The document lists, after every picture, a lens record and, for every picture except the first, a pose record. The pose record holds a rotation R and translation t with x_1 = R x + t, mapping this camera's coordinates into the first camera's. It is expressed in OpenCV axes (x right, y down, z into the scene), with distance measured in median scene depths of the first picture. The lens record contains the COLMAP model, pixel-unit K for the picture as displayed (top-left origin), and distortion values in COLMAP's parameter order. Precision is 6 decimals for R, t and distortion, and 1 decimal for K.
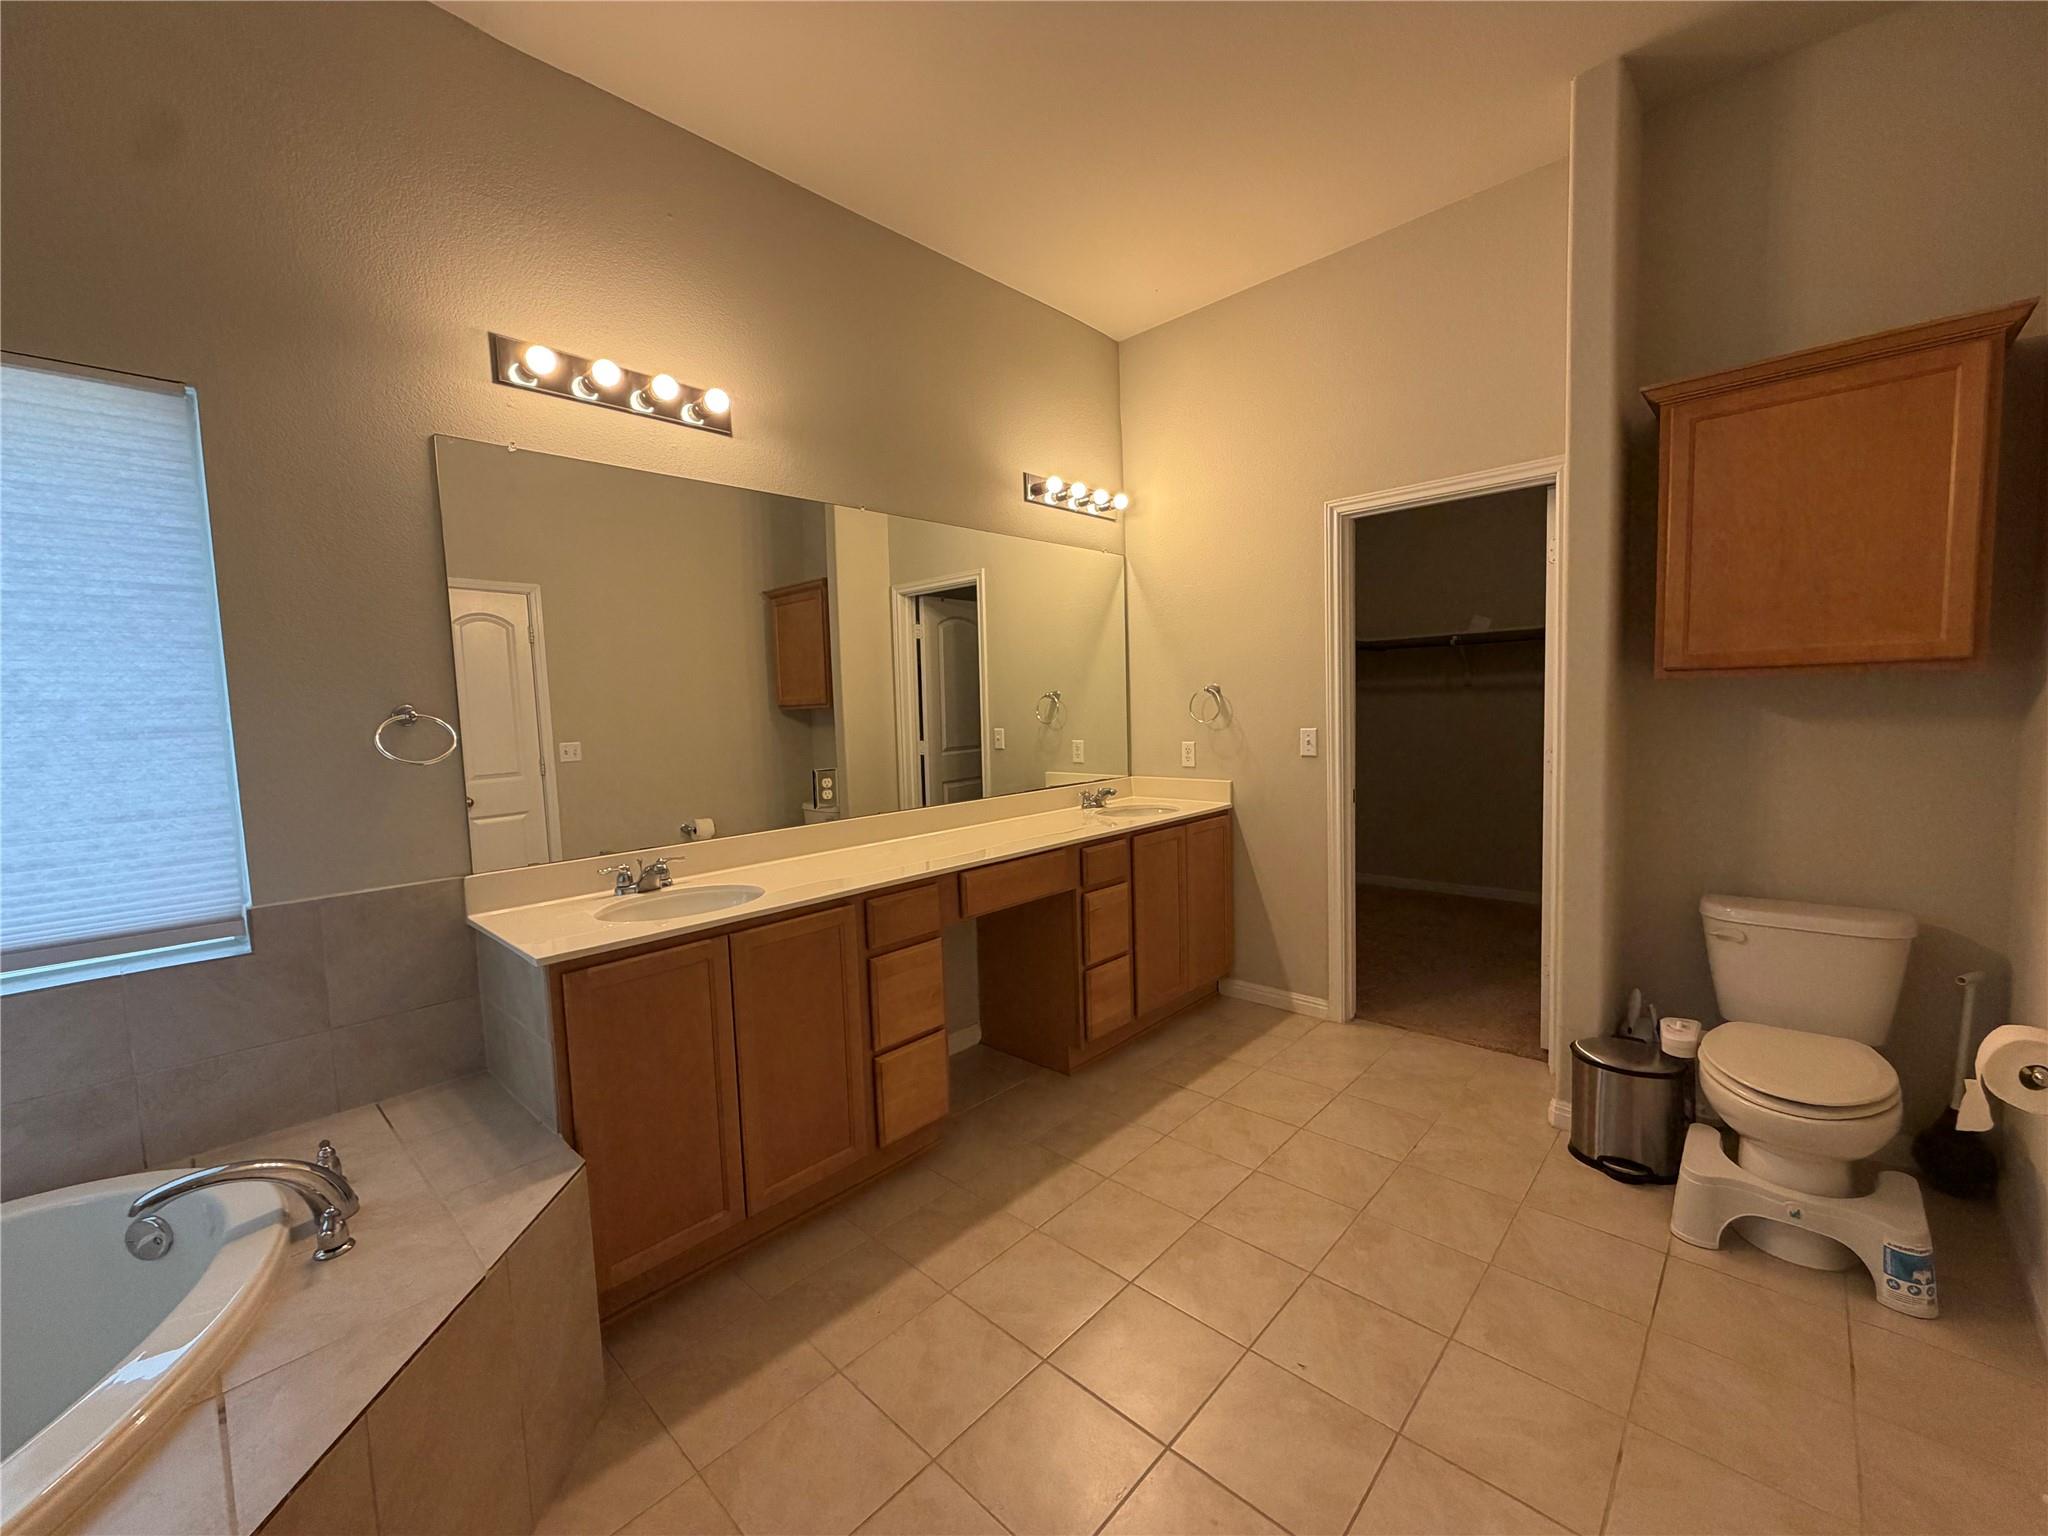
lens RADIAL K [[816.6, 0, 1023.9], [0, 816.6, 766.0], [0, 0, 1]] dist [-0.000255, 0.000397]
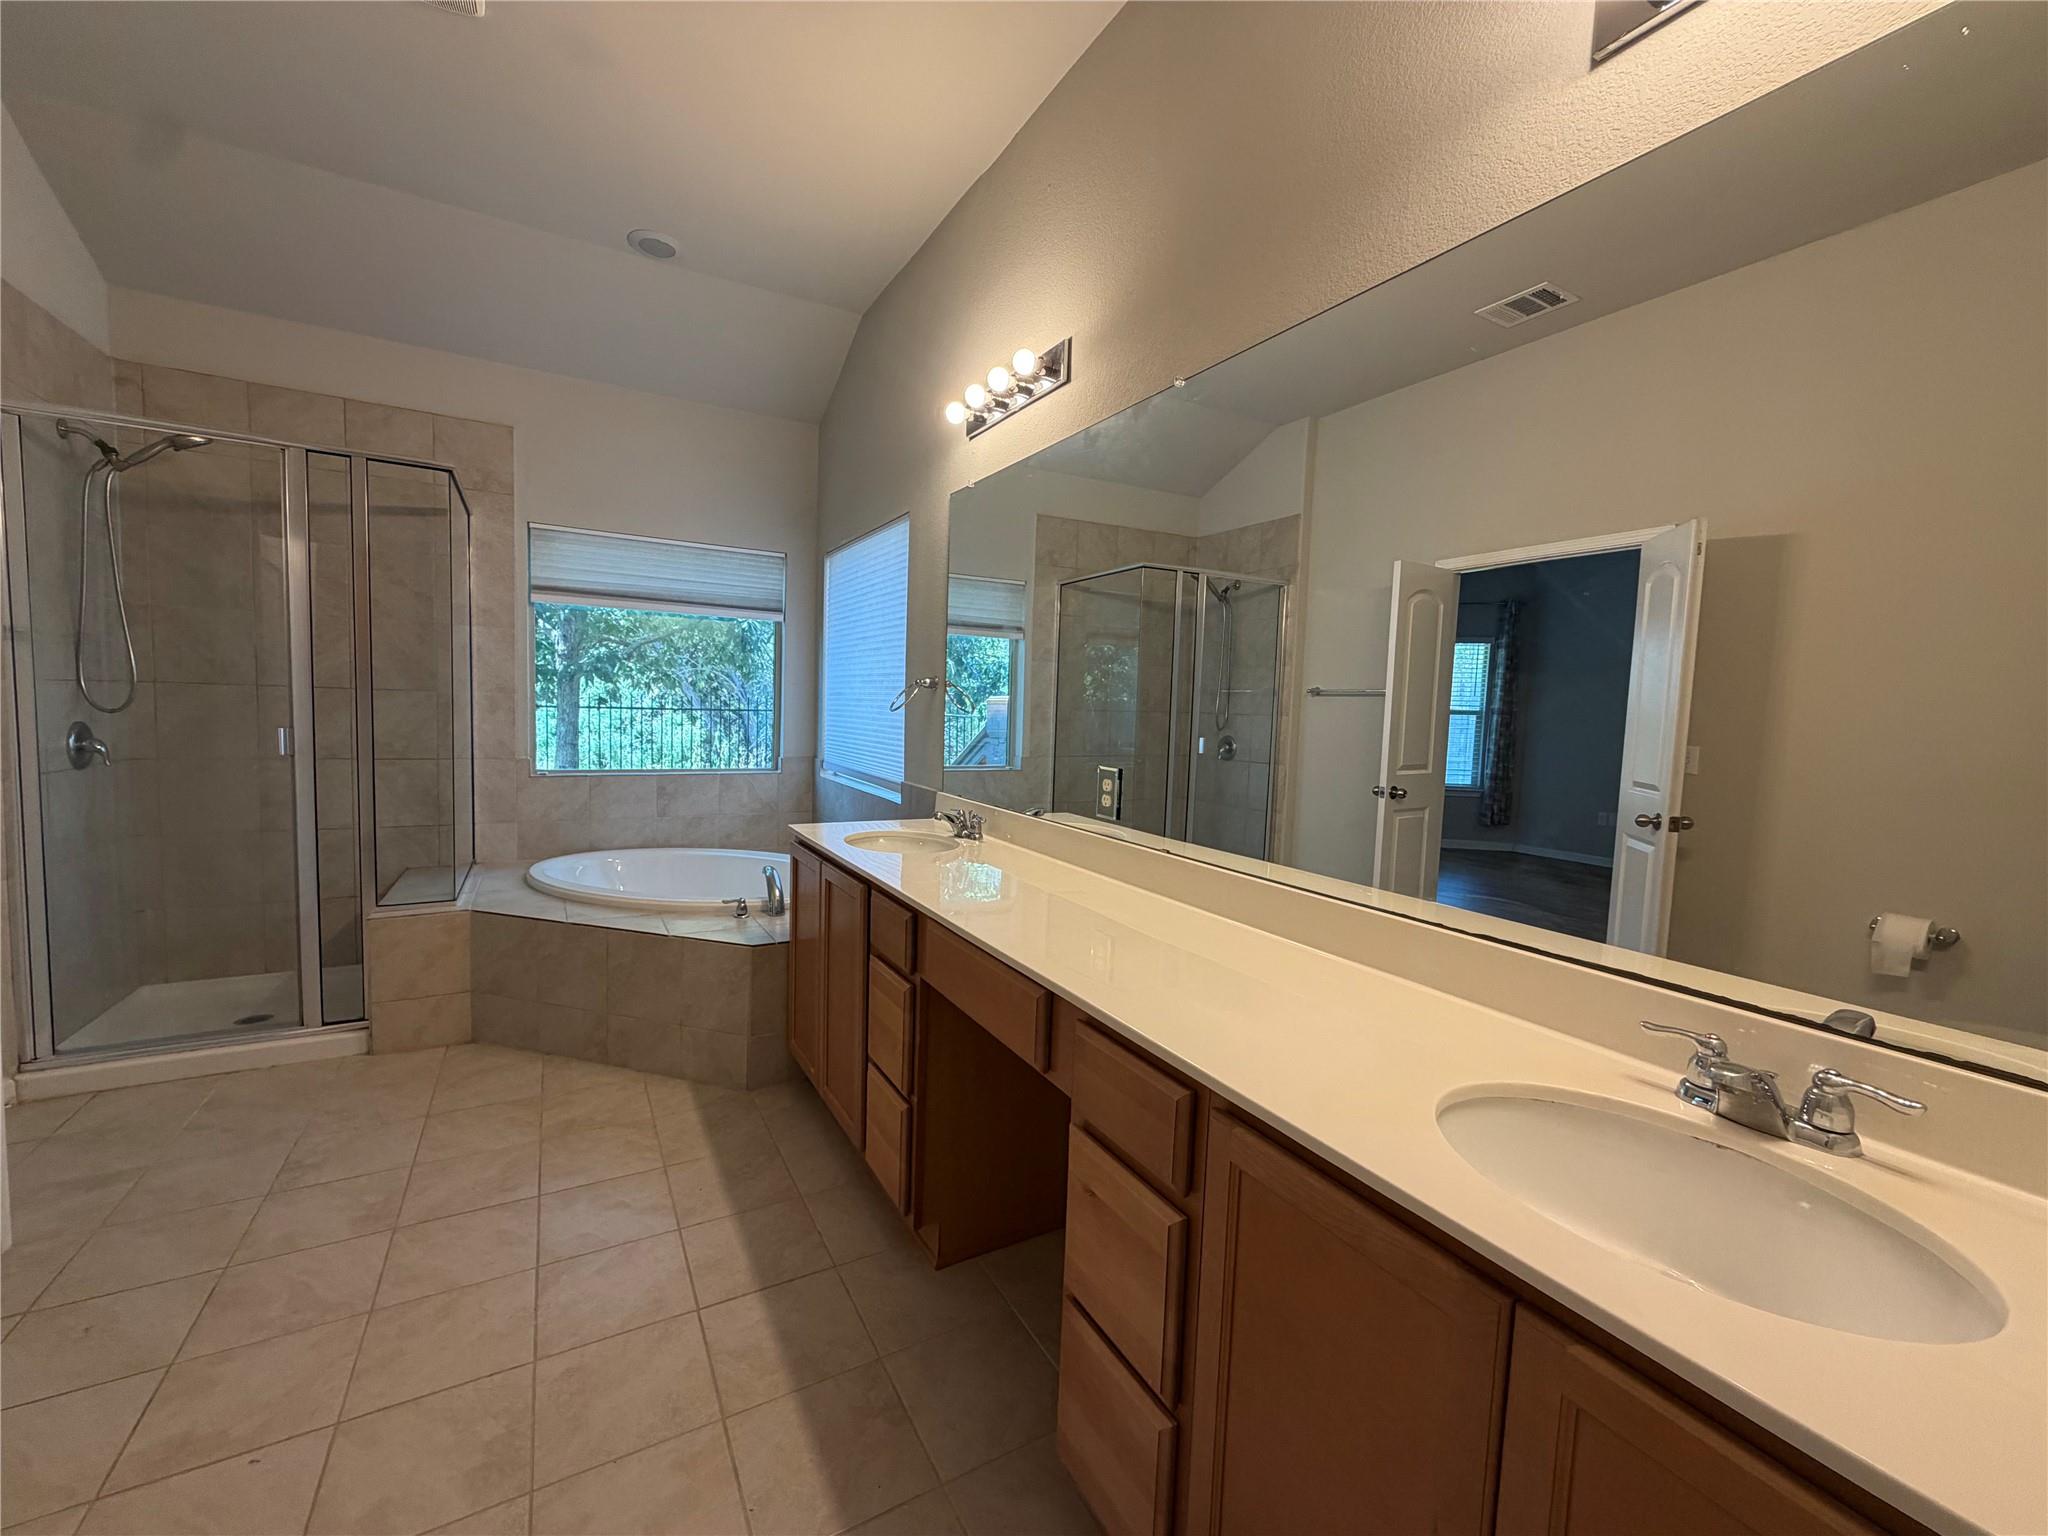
lens RADIAL K [[816.6, 0, 1022.3], [0, 816.6, 767.7], [0, 0, 1]] dist [-0.000255, 0.000397]
pose [[-0.287836, 0.098655, -0.952585, 0.649626], [-0.097943, 0.986432, 0.131755, -0.113275], [0.952658, 0.131223, -0.274268, 1.458107]]
